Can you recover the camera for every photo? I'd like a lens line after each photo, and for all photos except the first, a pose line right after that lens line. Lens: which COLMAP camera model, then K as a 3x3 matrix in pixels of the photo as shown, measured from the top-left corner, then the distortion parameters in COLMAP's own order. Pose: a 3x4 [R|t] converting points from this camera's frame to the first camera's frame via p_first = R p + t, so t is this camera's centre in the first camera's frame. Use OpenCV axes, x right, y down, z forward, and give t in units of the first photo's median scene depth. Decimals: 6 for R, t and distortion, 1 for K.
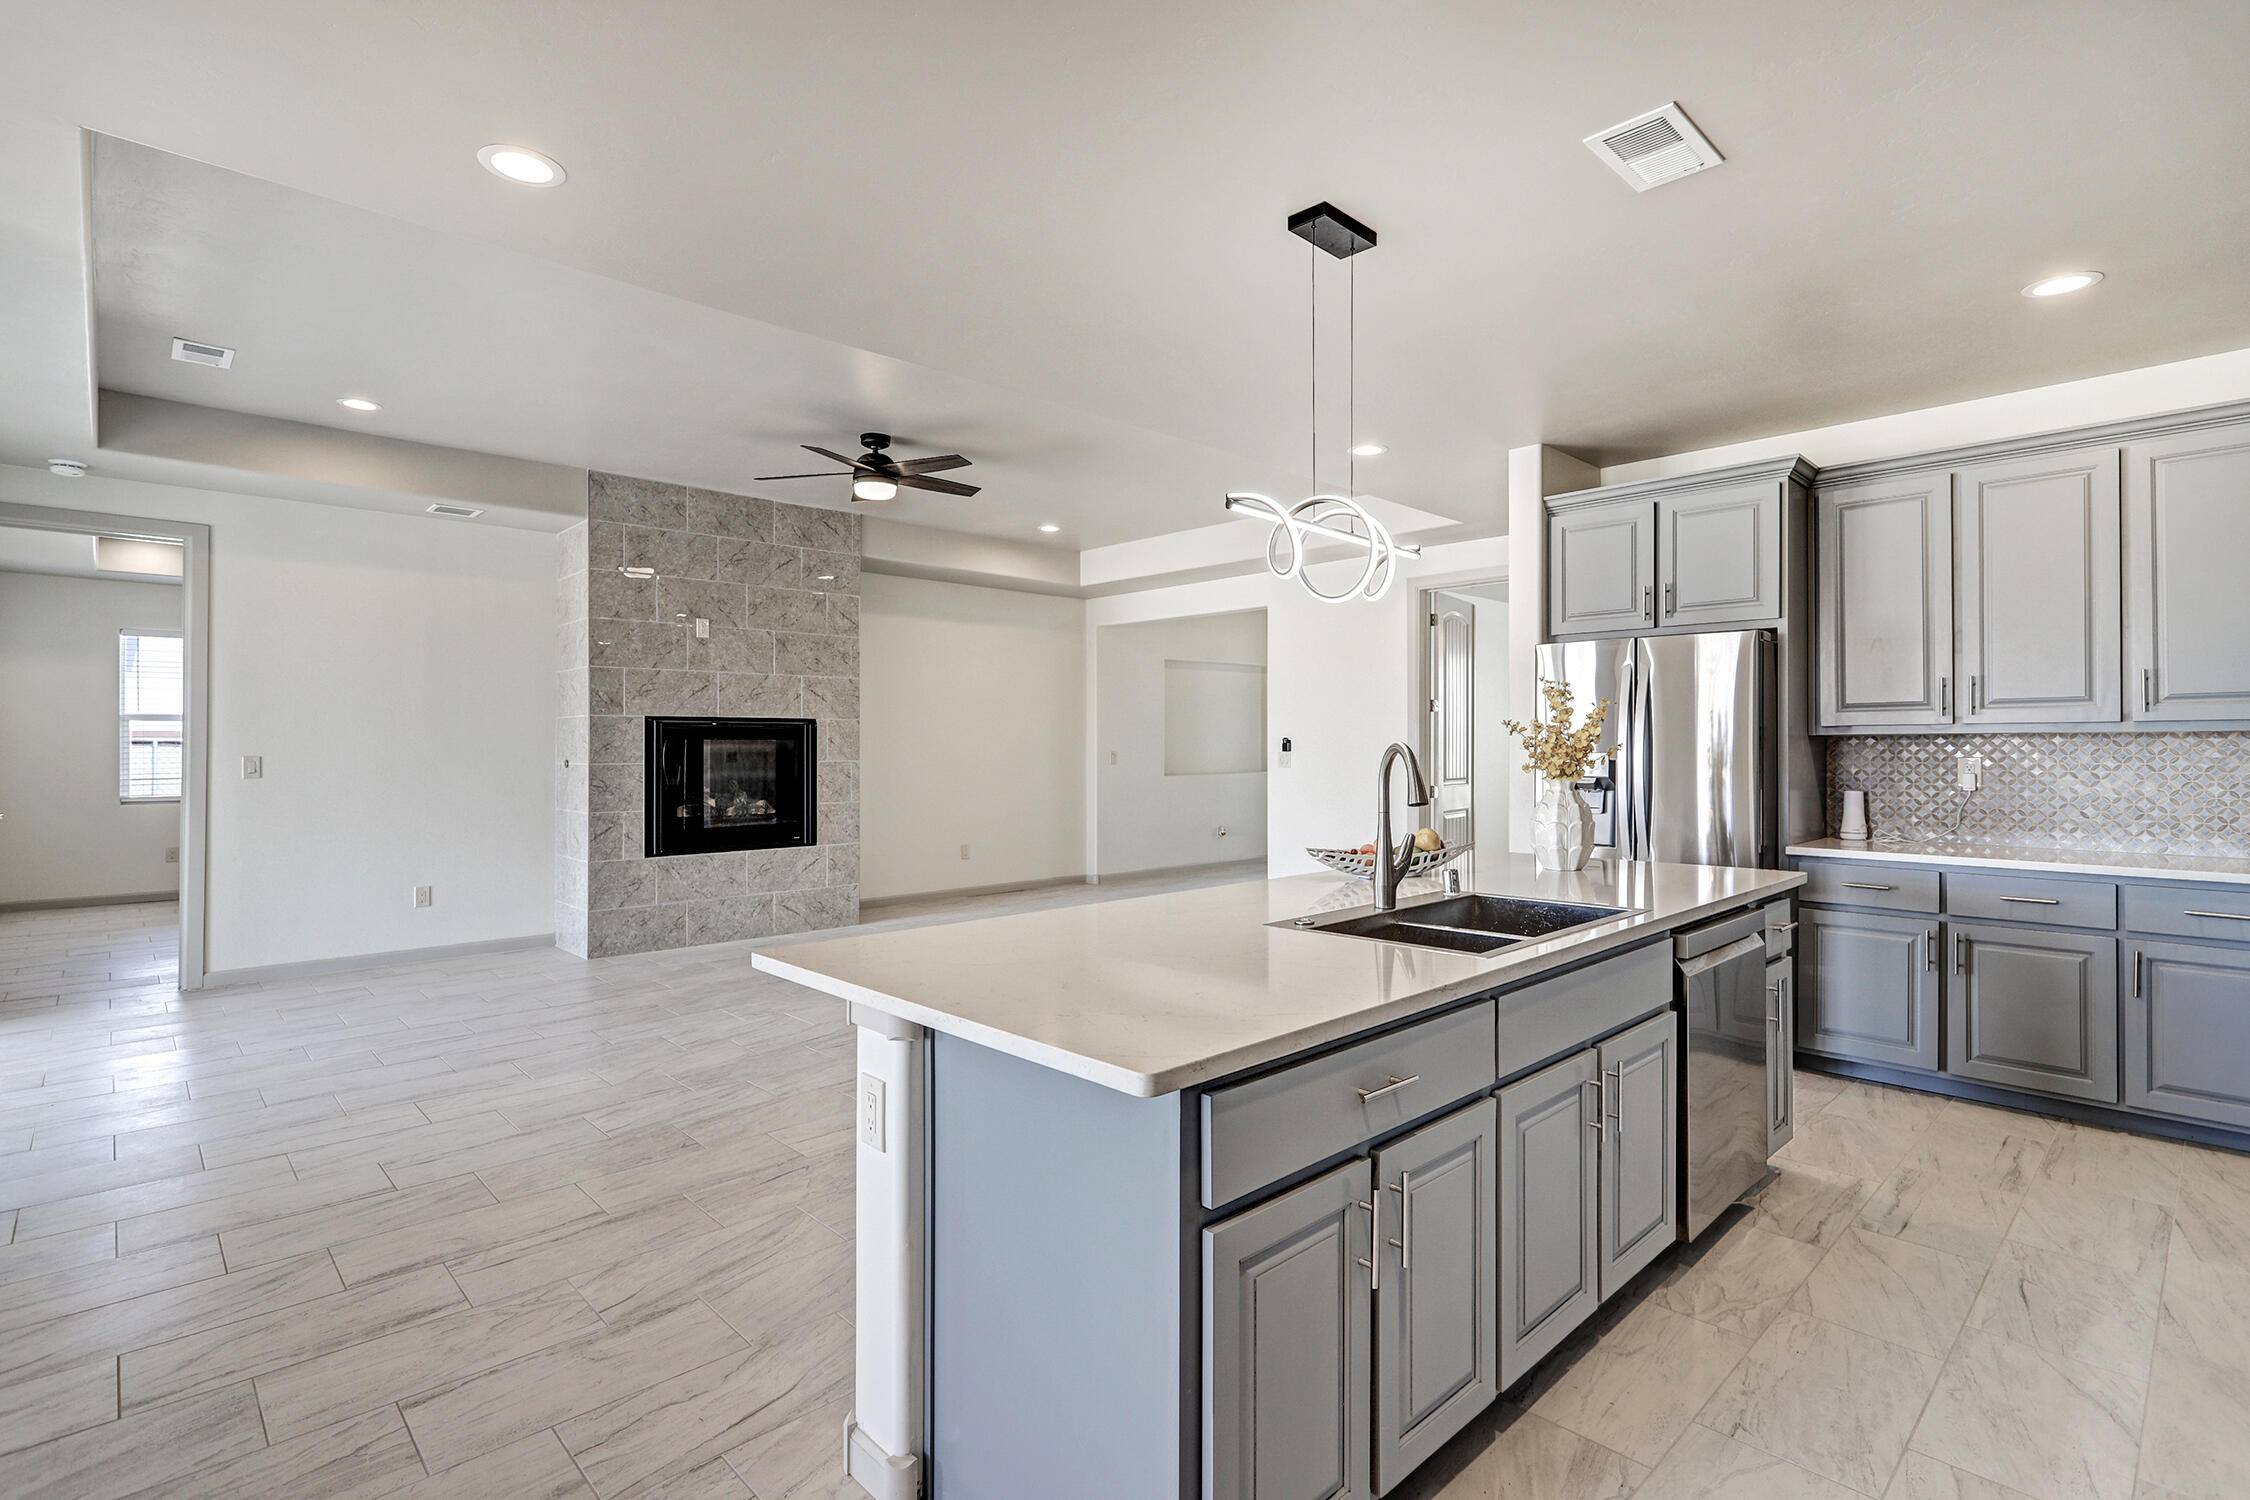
lens RADIAL K [[1064.8, 0, 1127.1], [0, 1064.8, 738.3], [0, 0, 1]] dist [-0.002420, 0.000225]
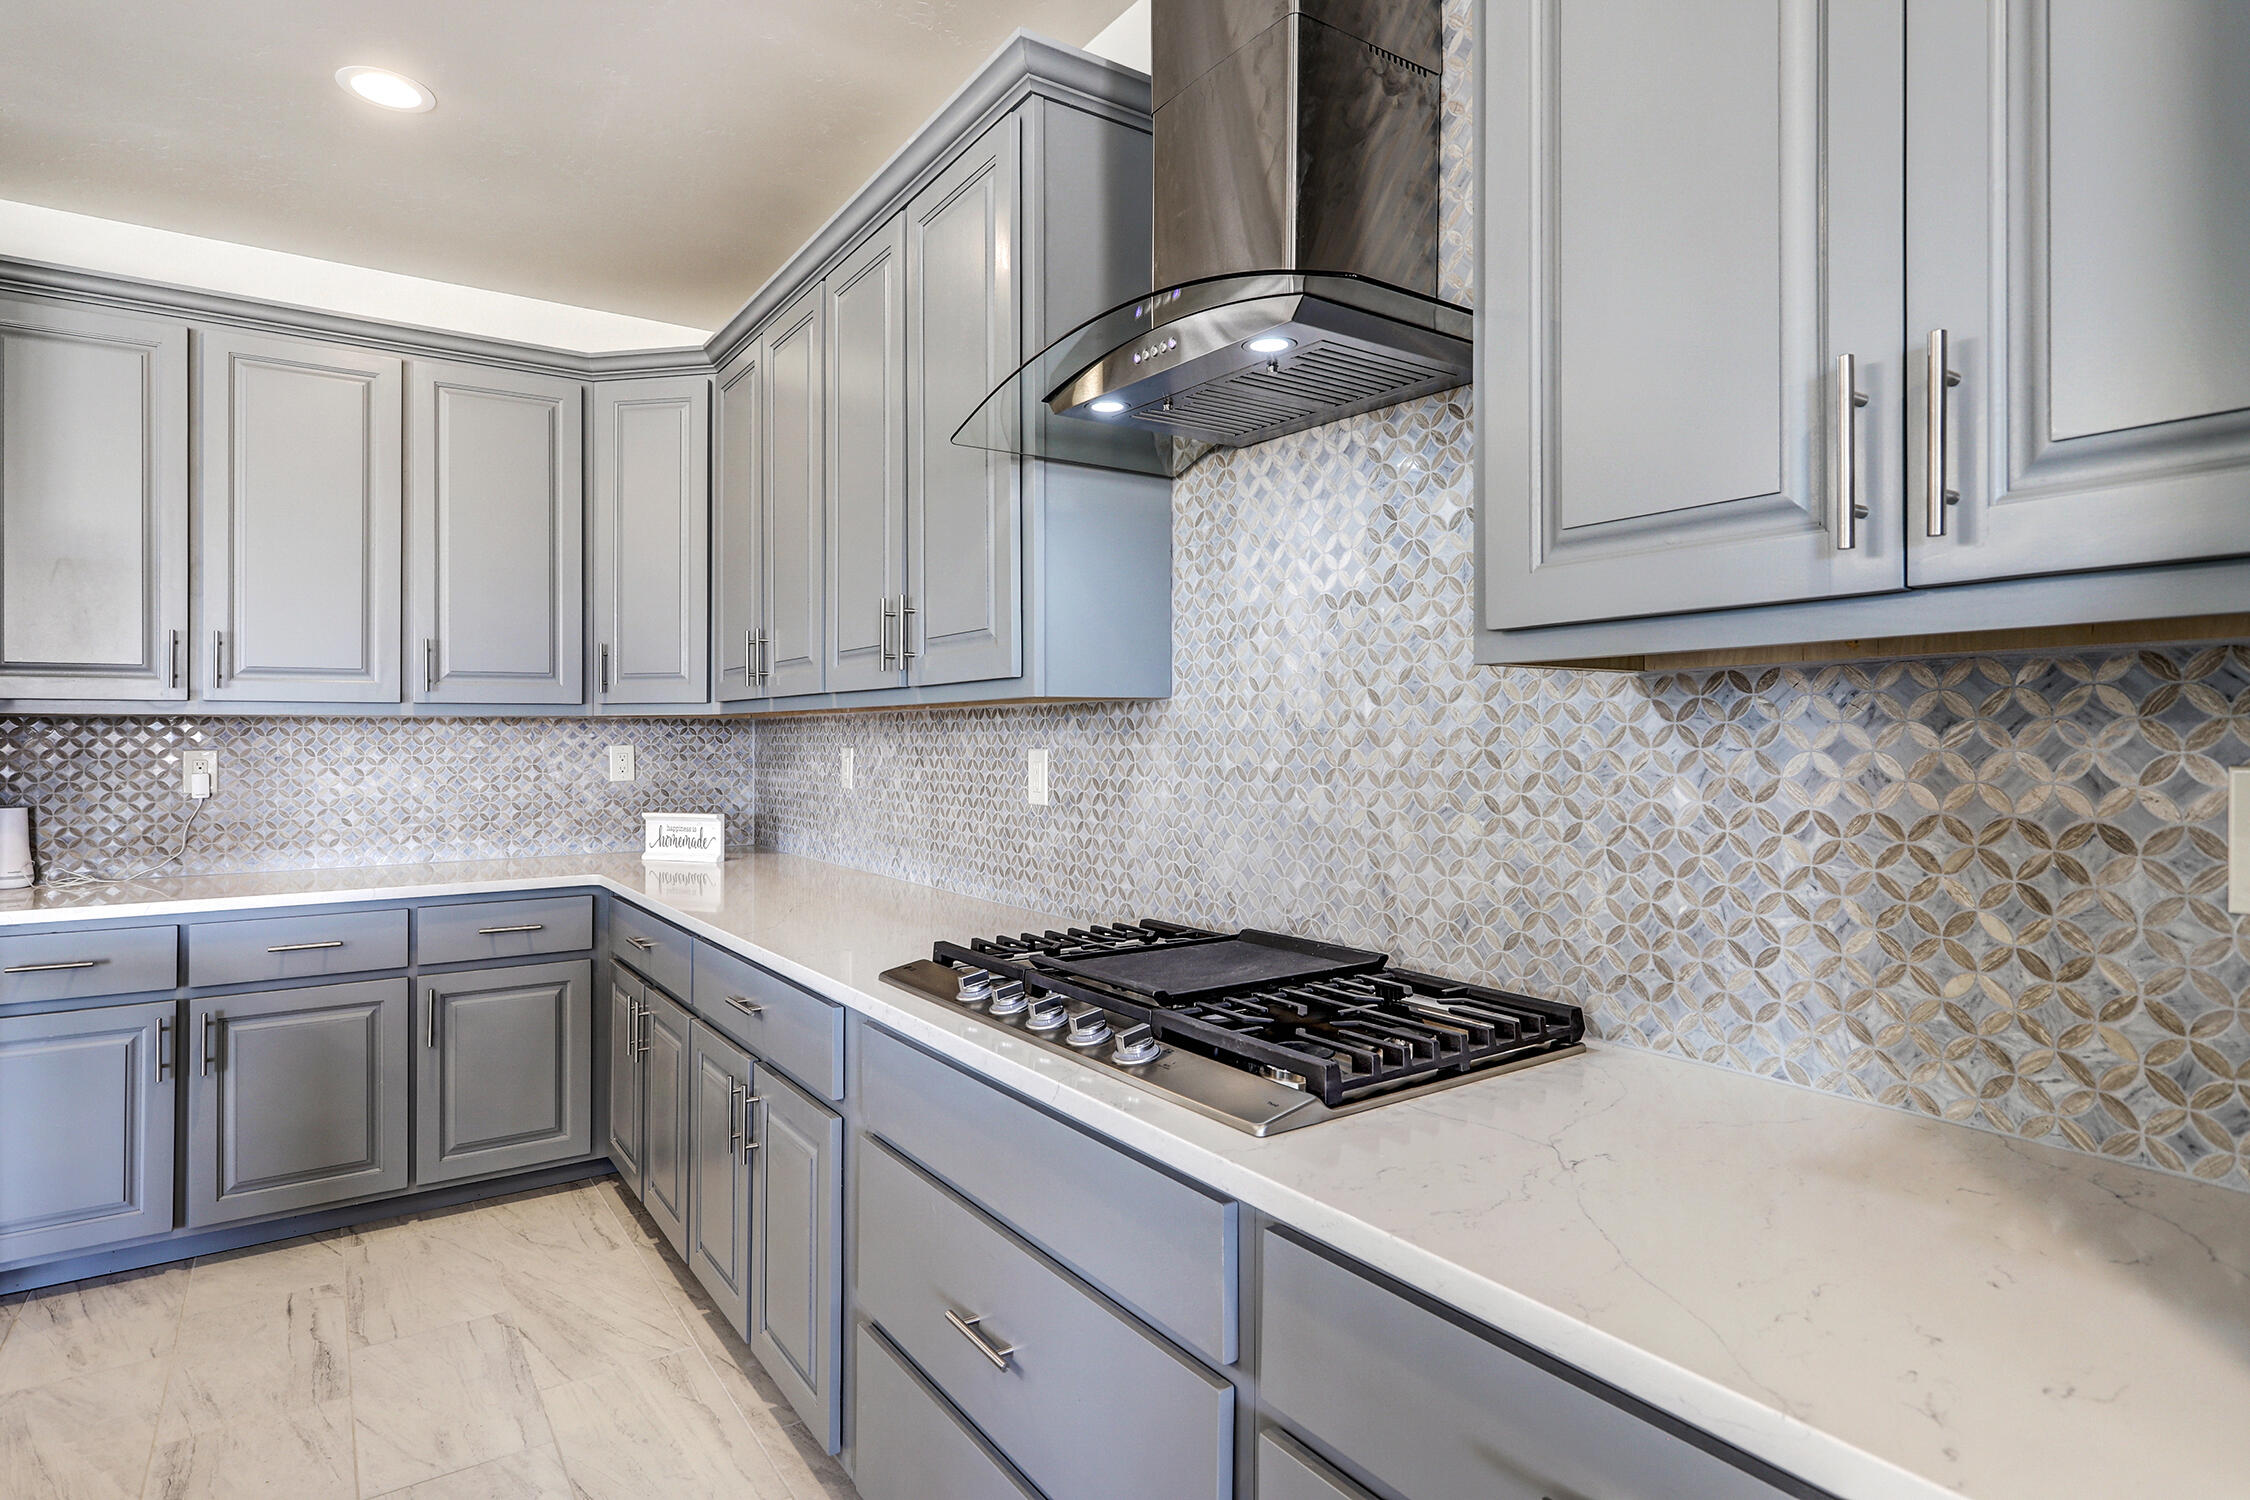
lens RADIAL K [[1196.1, 0, 1131.0], [0, 1196.1, 735.5], [0, 0, 1]] dist [0.001308, 0.001643]
pose [[0.169246, 0.003112, 0.985569, 0.134897], [-0.003130, 0.999992, -0.002621, 0.009204], [-0.985569, -0.002641, 0.169254, 0.292954]]
